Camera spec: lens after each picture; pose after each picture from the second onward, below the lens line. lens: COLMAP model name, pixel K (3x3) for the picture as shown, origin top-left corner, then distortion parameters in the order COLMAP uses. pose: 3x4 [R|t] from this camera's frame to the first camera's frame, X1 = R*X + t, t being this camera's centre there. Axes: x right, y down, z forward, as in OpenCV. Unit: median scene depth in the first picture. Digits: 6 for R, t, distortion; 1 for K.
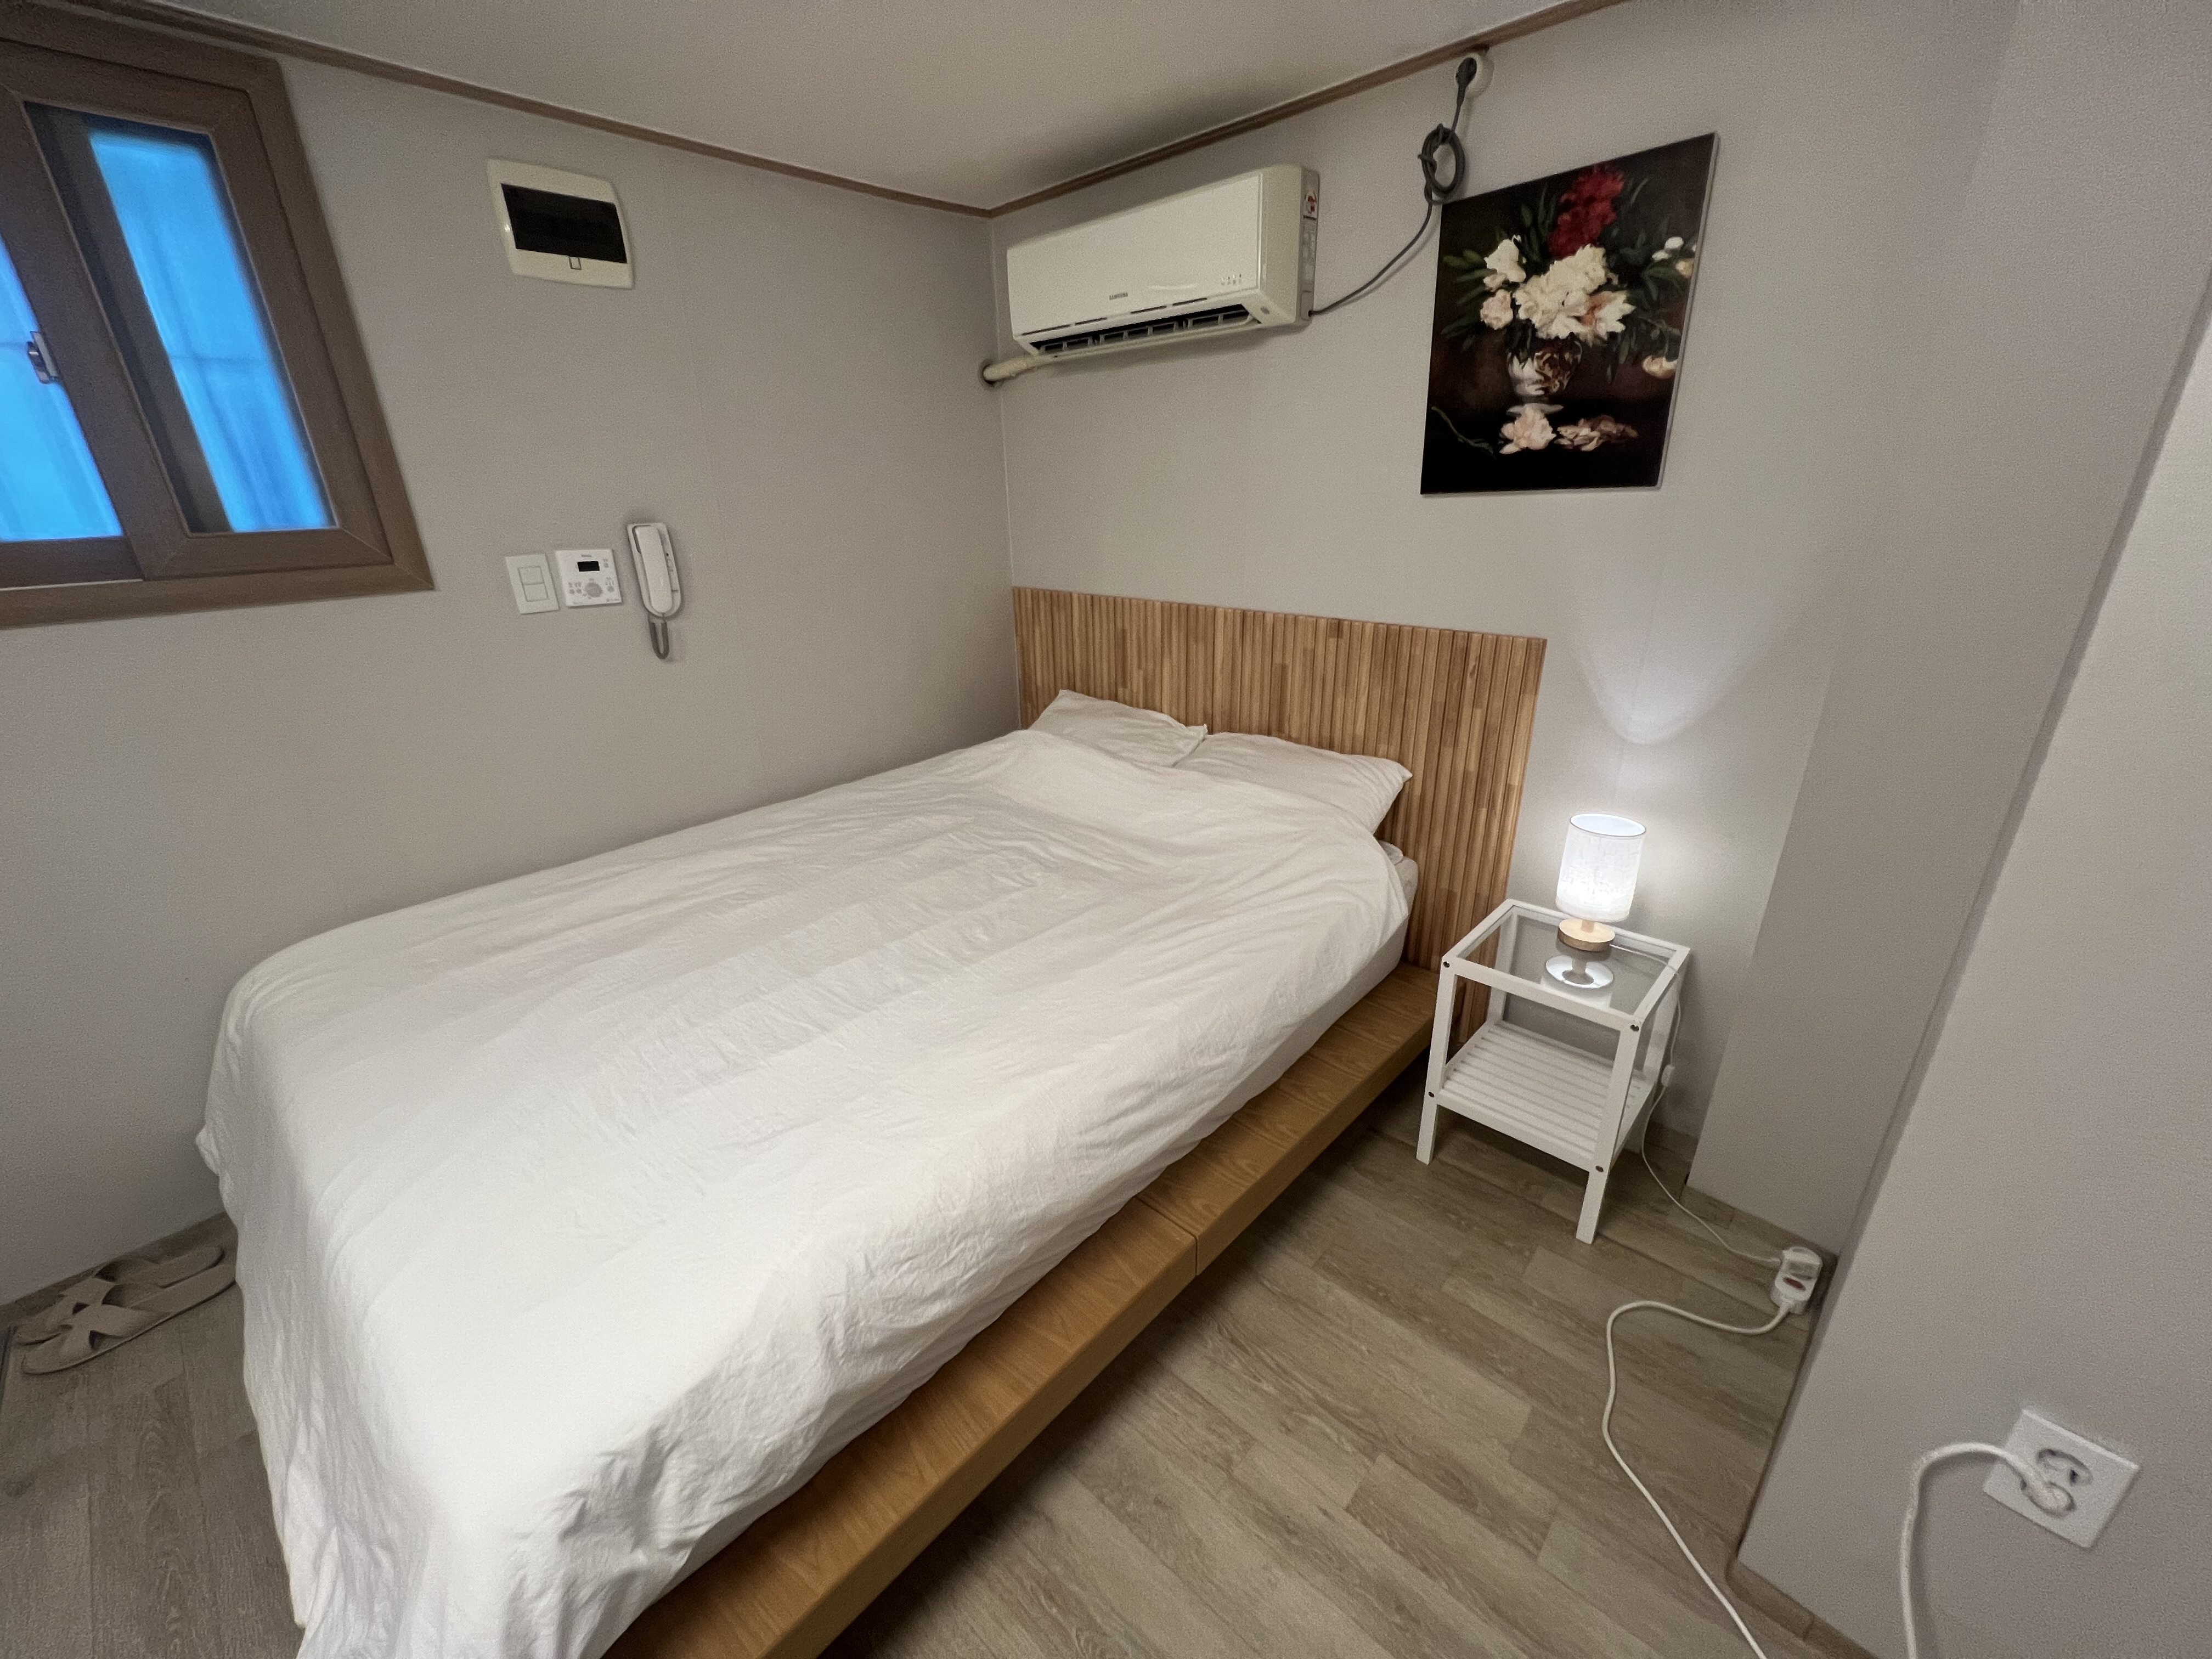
lens RADIAL K [[881.8, 0, 1121.0], [0, 881.8, 826.1], [0, 0, 1]] dist [-0.001624, 0.000447]
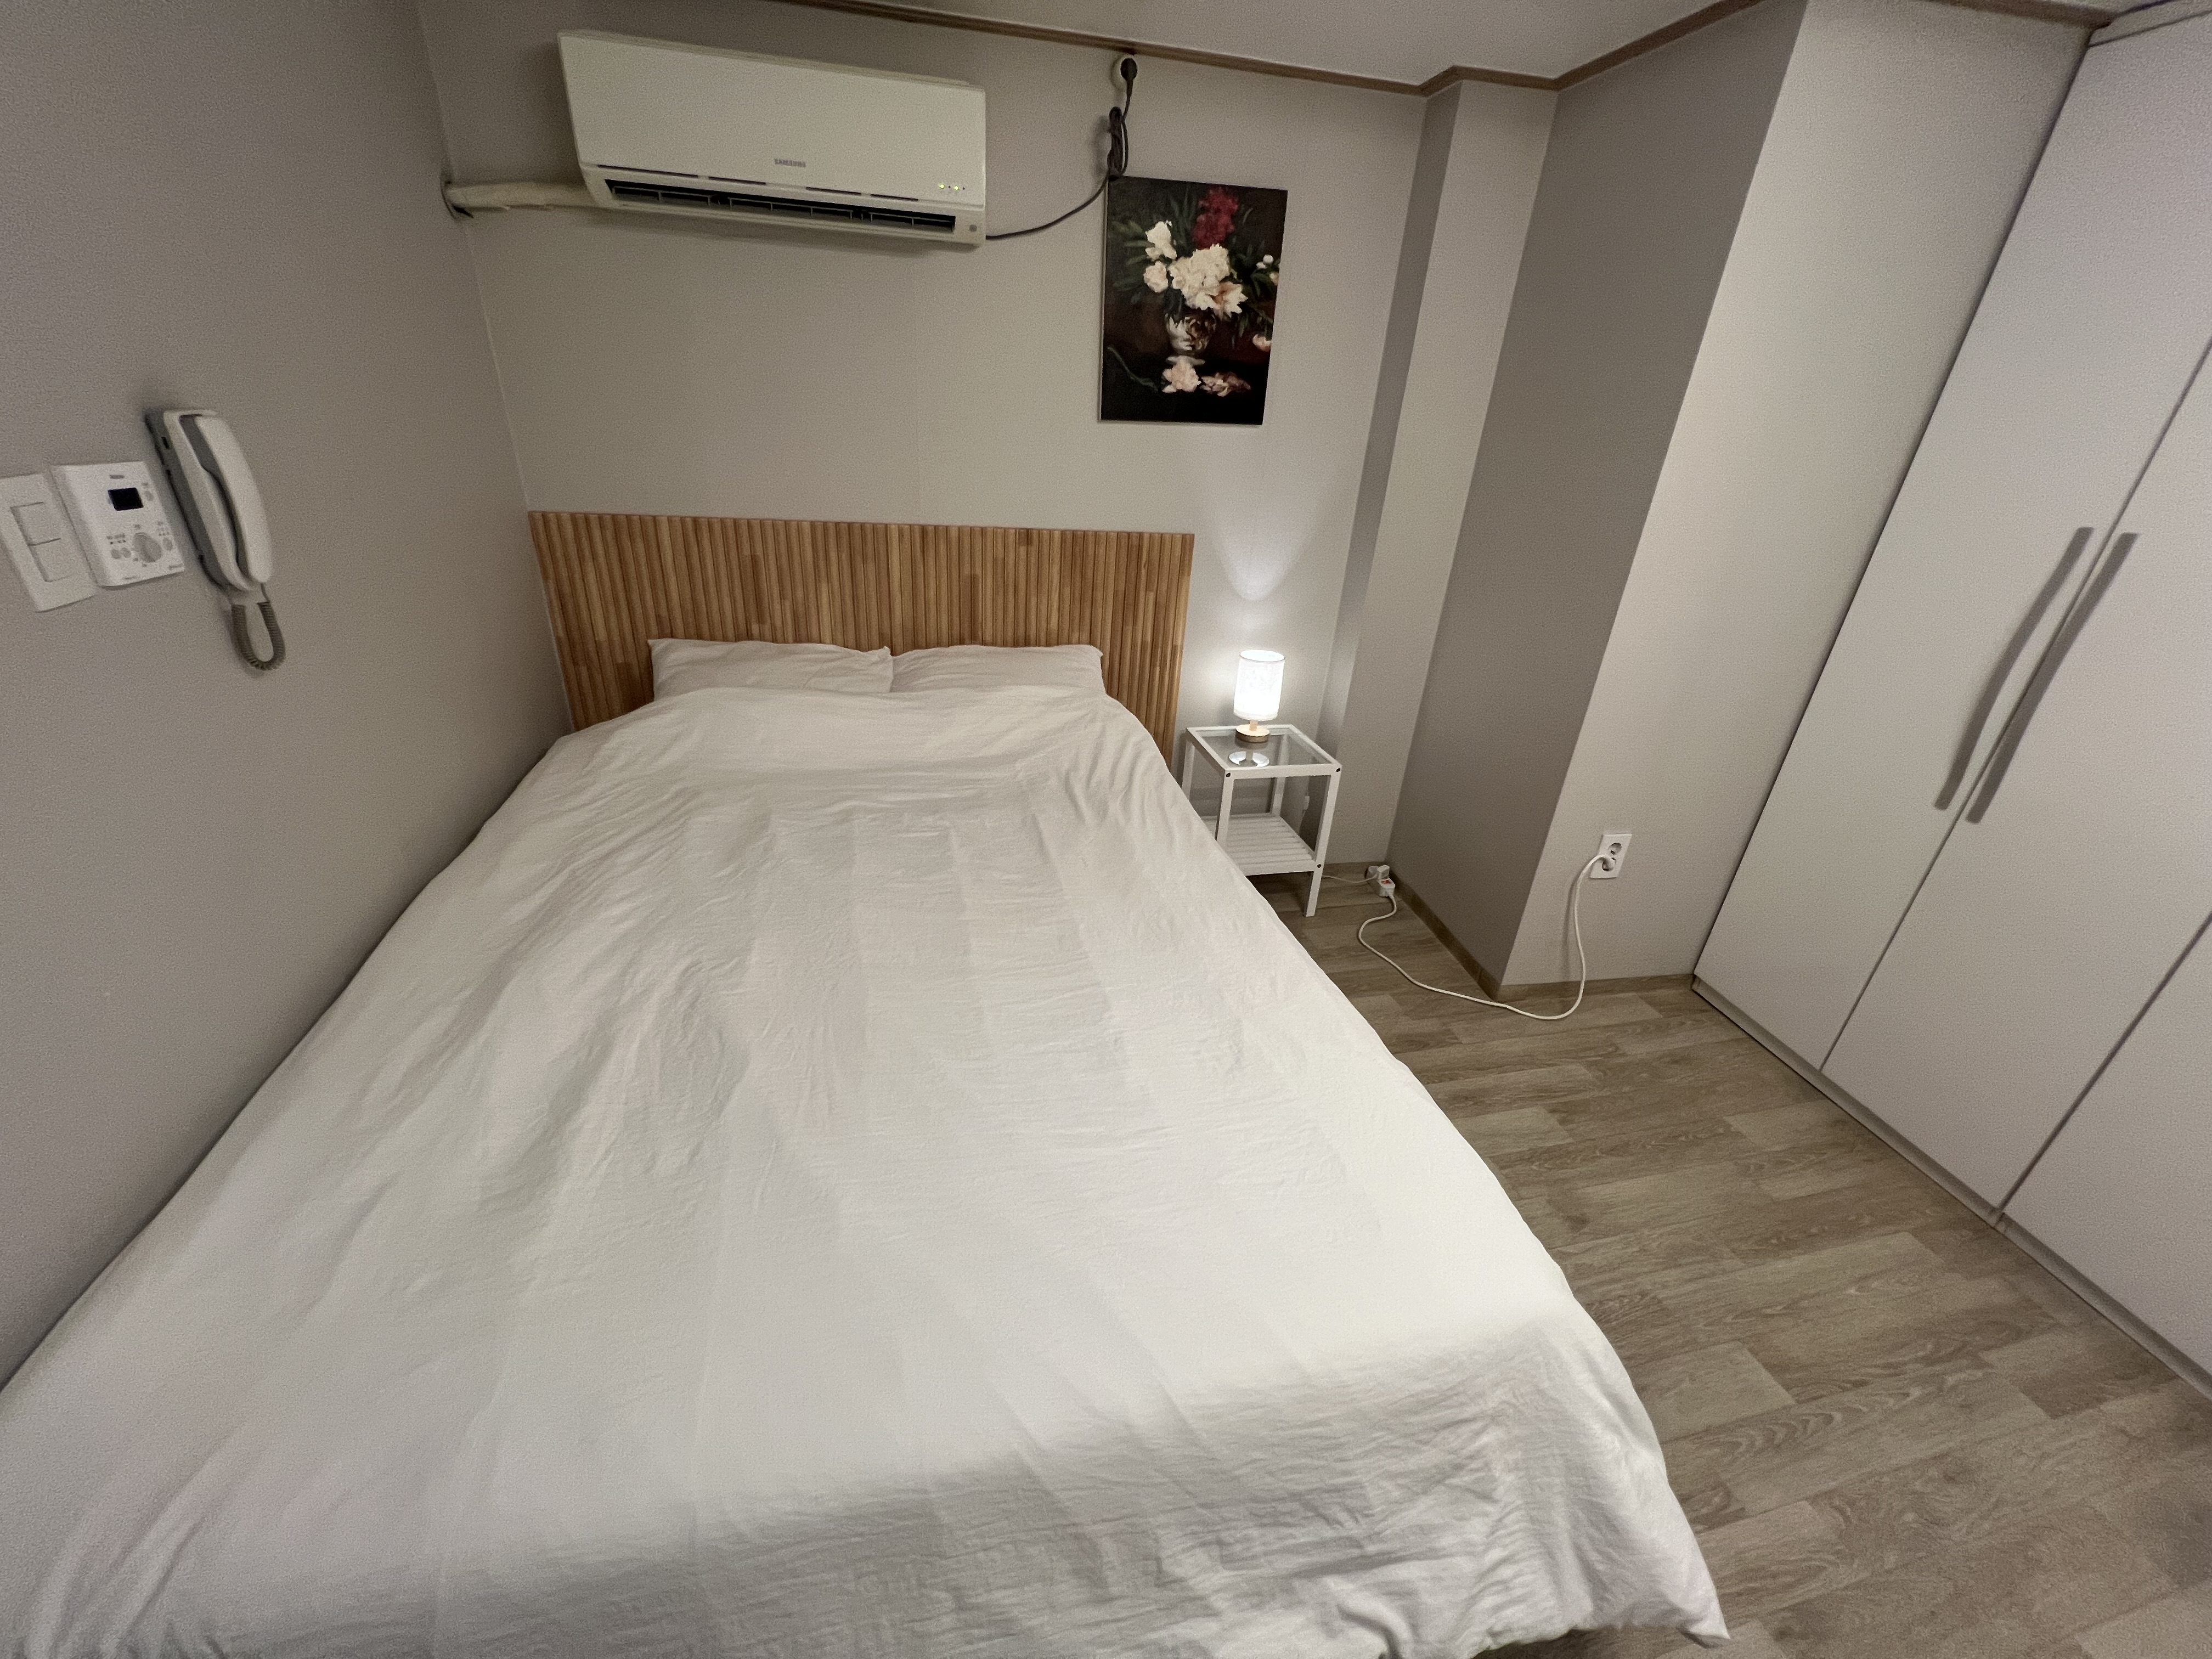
lens RADIAL K [[881.8, 0, 1090.7], [0, 881.8, 823.2], [0, 0, 1]] dist [-0.001624, 0.000447]
pose [[0.555955, -0.310969, 0.770852, -0.731718], [0.236069, 0.948266, 0.212281, -0.101785], [-0.796985, 0.063956, 0.600603, 0.292440]]
